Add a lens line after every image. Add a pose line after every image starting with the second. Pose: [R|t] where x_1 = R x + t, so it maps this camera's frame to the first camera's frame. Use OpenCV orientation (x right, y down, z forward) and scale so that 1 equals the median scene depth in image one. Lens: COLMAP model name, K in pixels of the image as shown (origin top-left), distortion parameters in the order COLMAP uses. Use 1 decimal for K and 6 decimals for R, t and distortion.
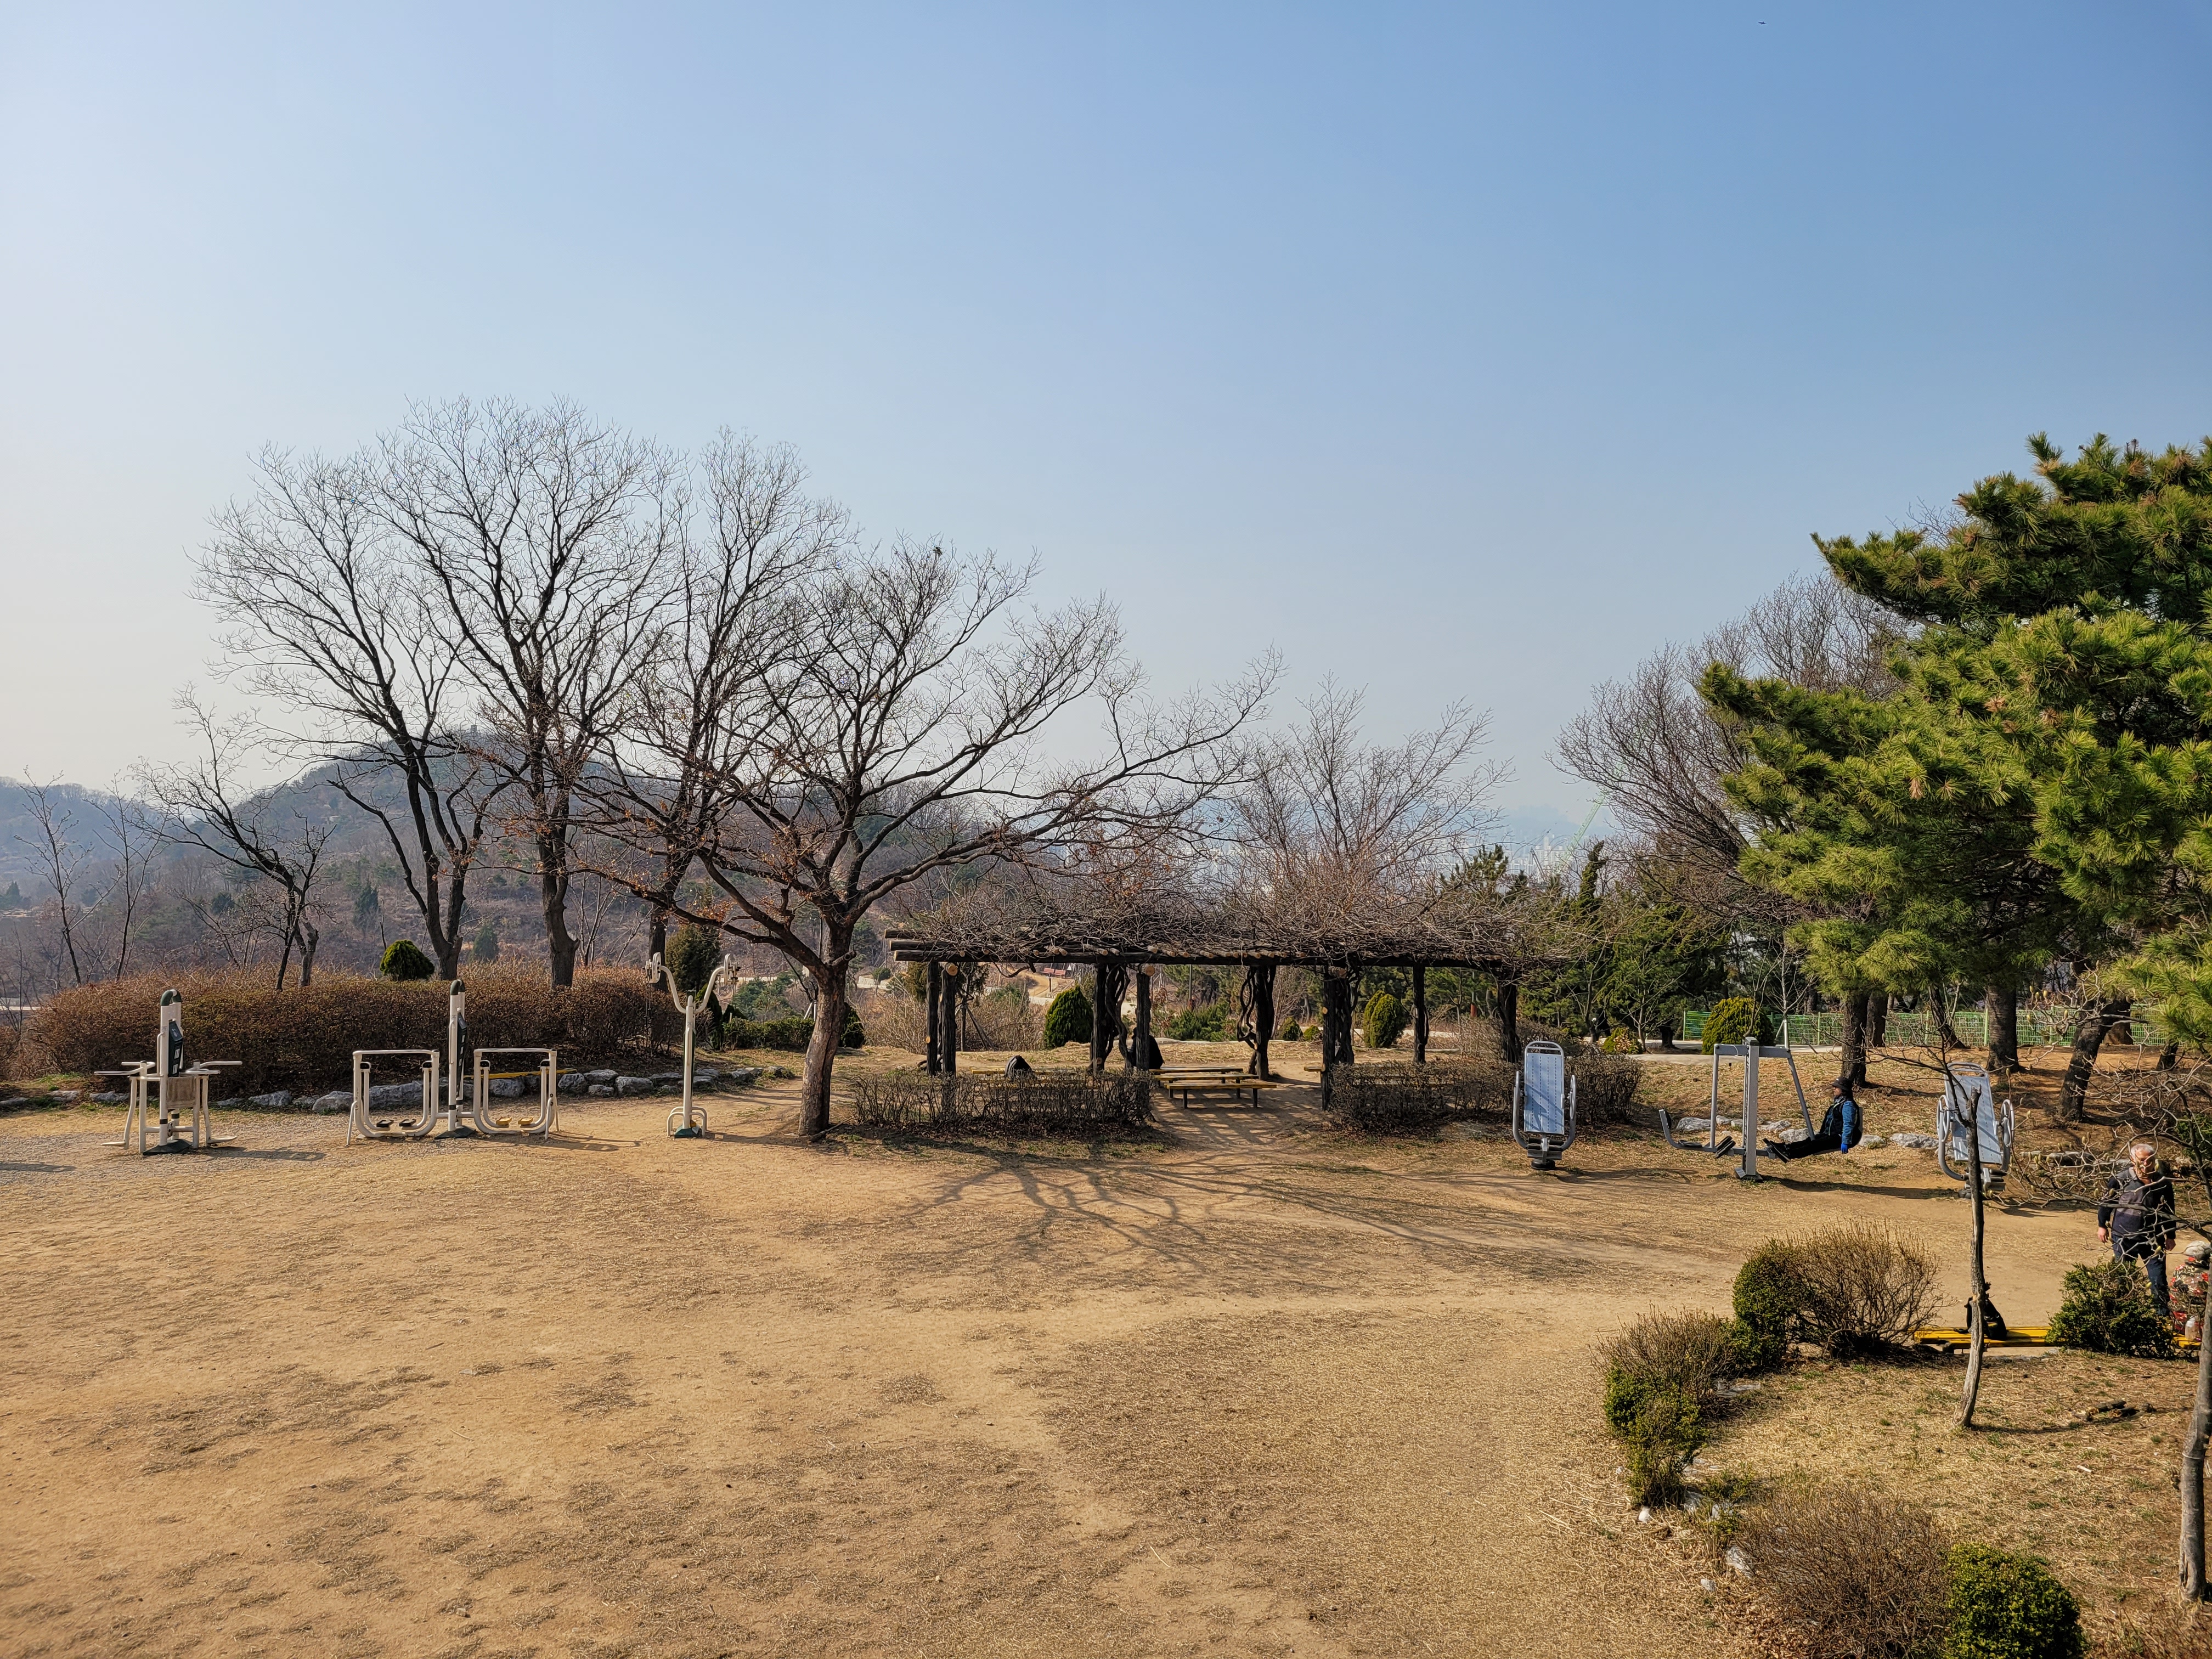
lens RADIAL K [[1645.1, 0, 1079.4], [0, 1645.1, 841.4], [0, 0, 1]] dist [0.063373, -0.048050]
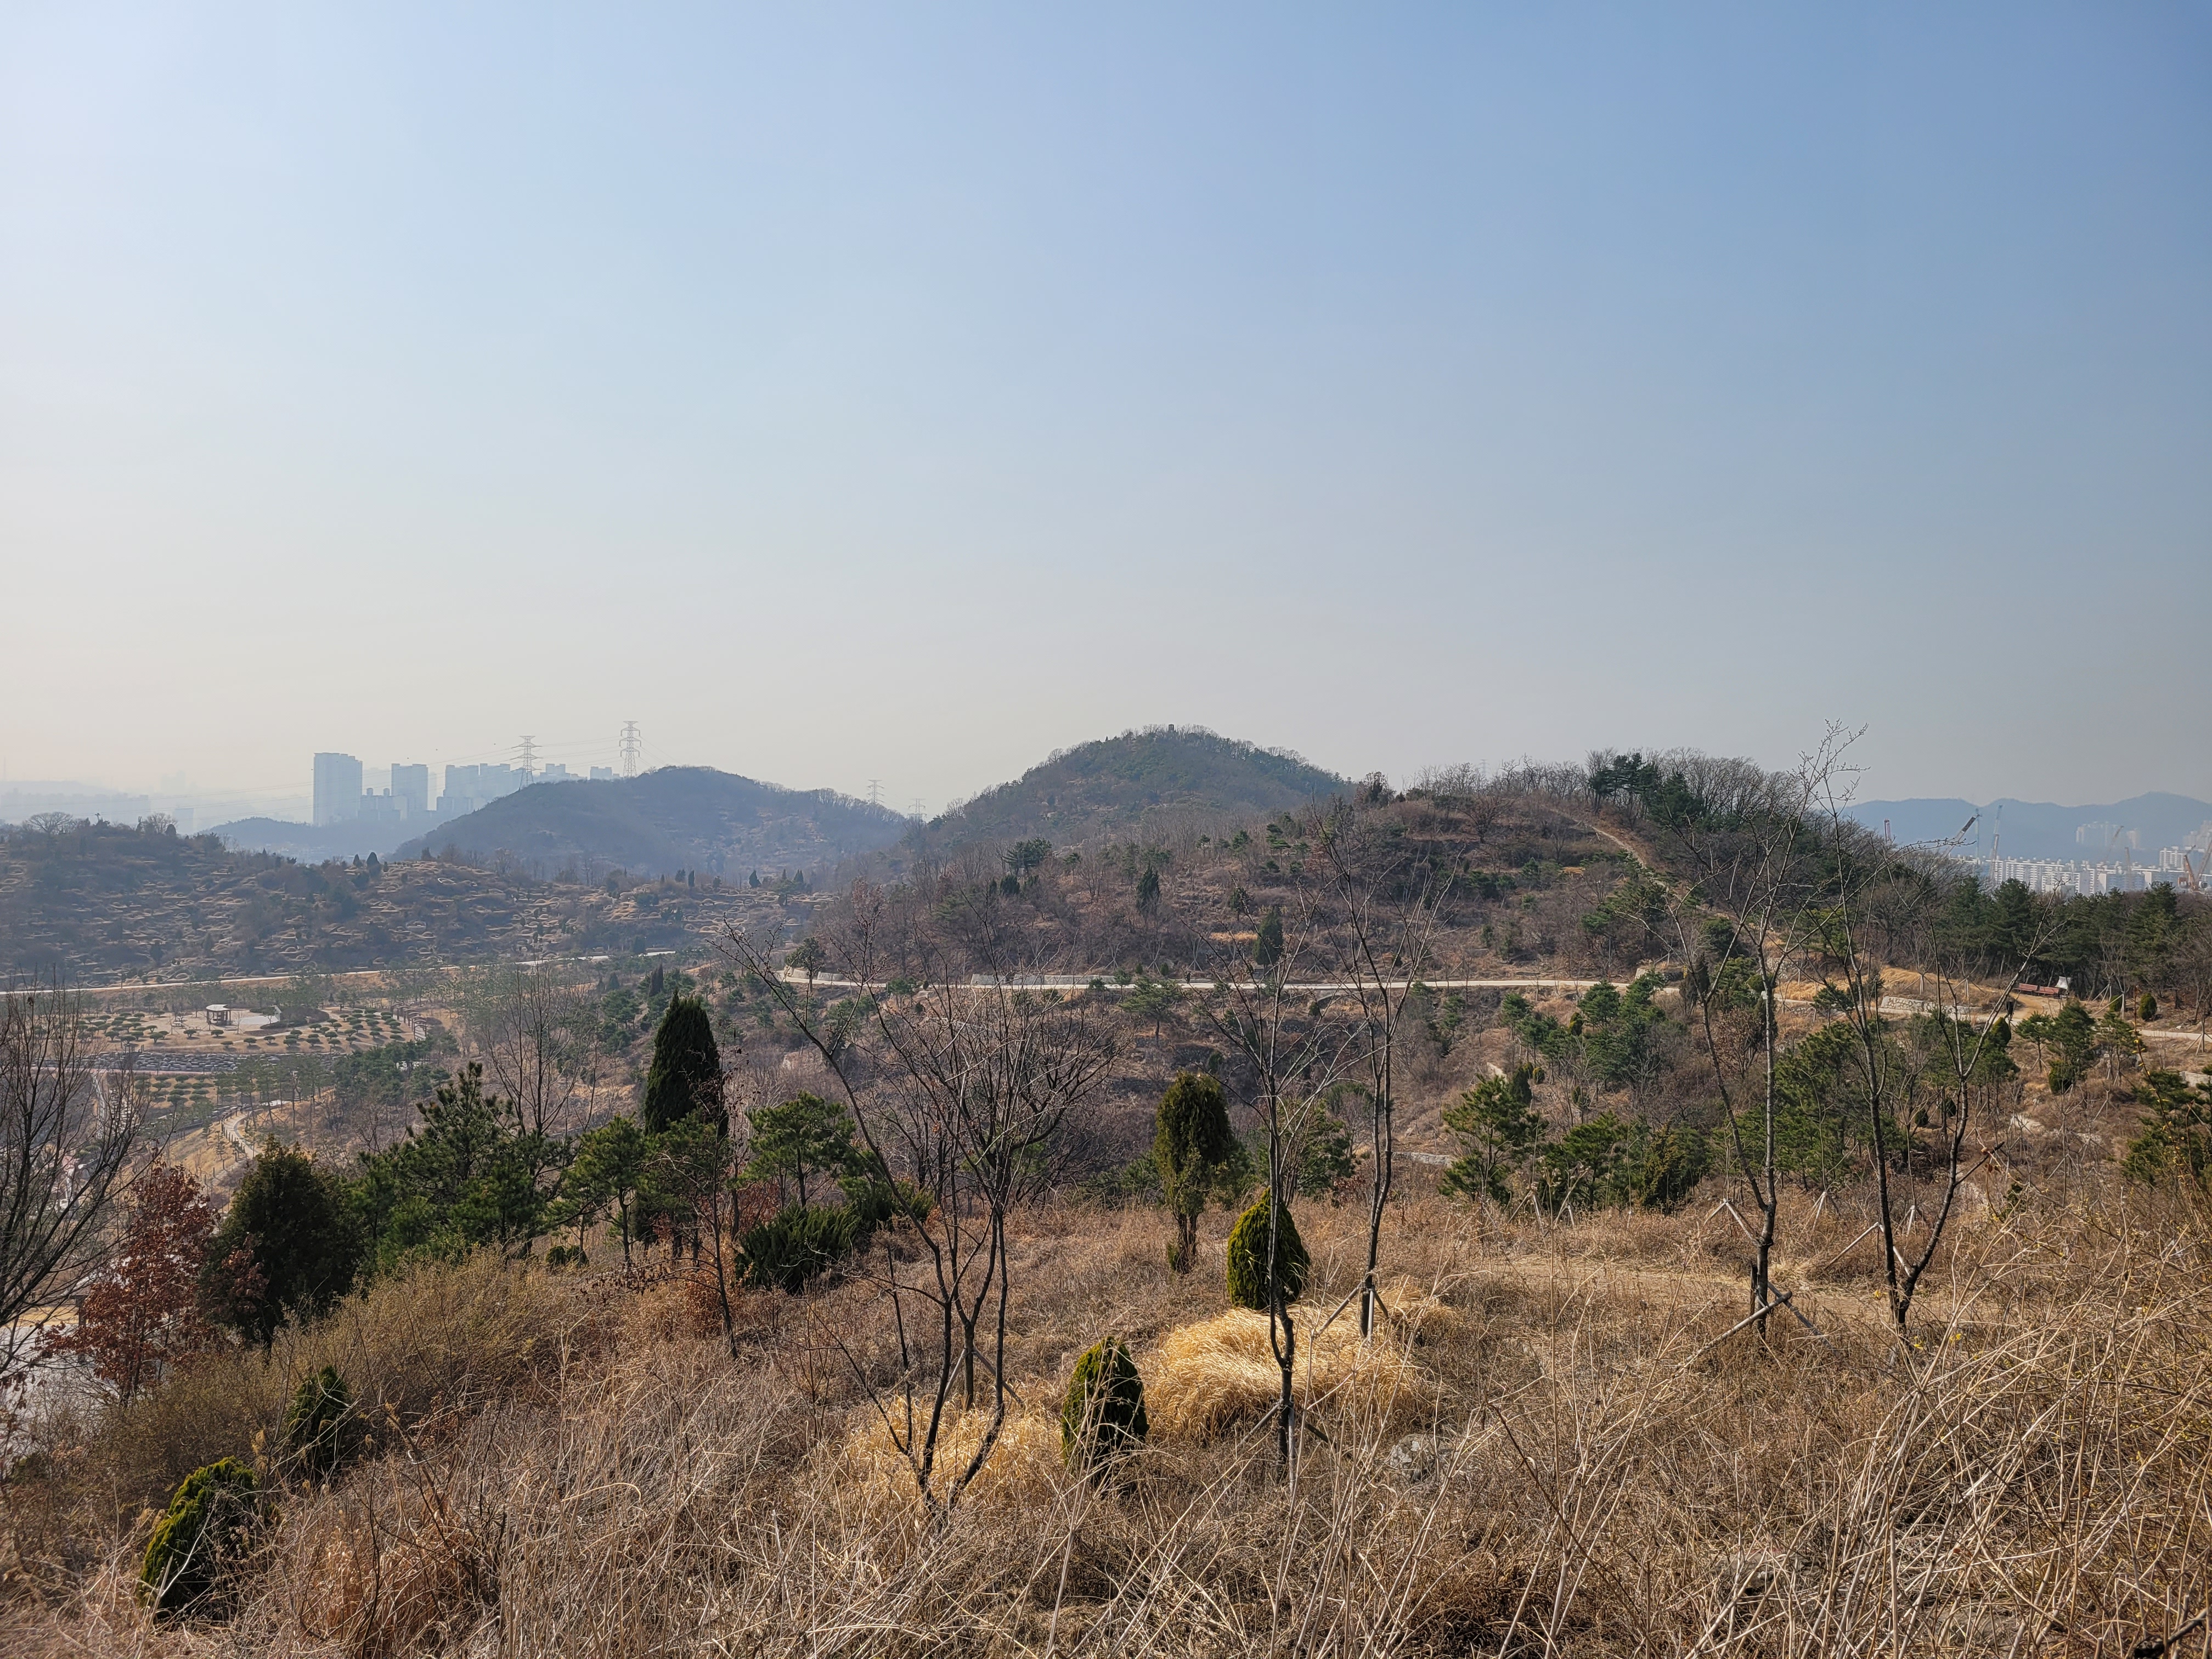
lens RADIAL K [[1645.1, 0, 1080.5], [0, 1645.1, 821.9], [0, 0, 1]] dist [0.063373, -0.048050]
pose [[0.929289, -0.000018, -0.369354, -0.106926], [-0.005836, 0.999874, -0.014732, 0.012654], [0.369308, 0.015846, 0.929172, 0.094720]]
